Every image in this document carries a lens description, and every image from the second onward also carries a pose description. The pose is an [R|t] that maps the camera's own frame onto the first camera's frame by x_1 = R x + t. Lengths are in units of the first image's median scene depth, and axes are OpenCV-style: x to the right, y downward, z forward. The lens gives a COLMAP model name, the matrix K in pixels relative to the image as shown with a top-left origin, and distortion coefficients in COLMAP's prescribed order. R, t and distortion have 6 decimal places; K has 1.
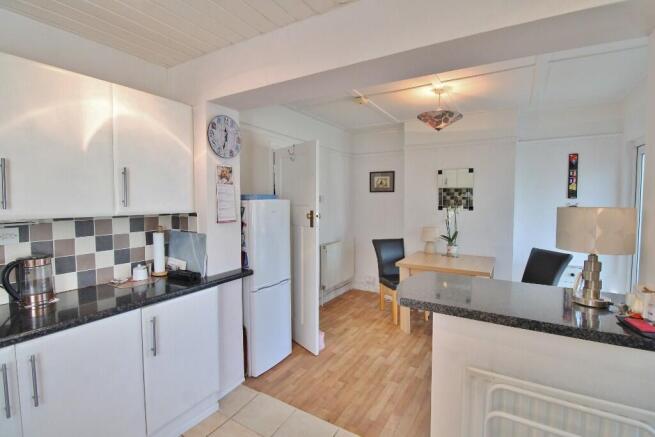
lens RADIAL K [[302.2, 0, 332.2], [0, 302.2, 216.0], [0, 0, 1]] dist [-0.000344, -0.006021]
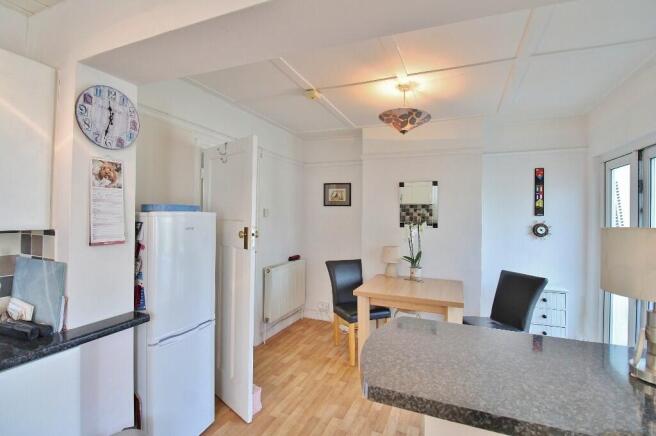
lens RADIAL K [[302.6, 0, 332.7], [0, 302.6, 213.3], [0, 0, 1]] dist [-0.000344, -0.006021]
pose [[0.988883, 0.014677, 0.147972, 0.034695], [-0.005866, 0.998193, -0.059807, -0.008578], [-0.148582, 0.058274, 0.987182, 0.211268]]
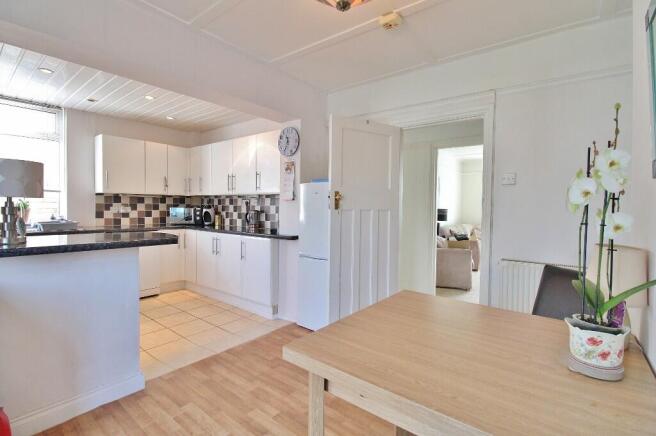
lens RADIAL K [[302.6, 0, 324.0], [0, 302.6, 214.5], [0, 0, 1]] dist [-0.000344, -0.006021]
pose [[-0.129578, 0.024838, -0.991258, 0.857799], [-0.068401, 0.997081, 0.033925, 0.022996], [0.989207, 0.072199, -0.127501, 1.088702]]
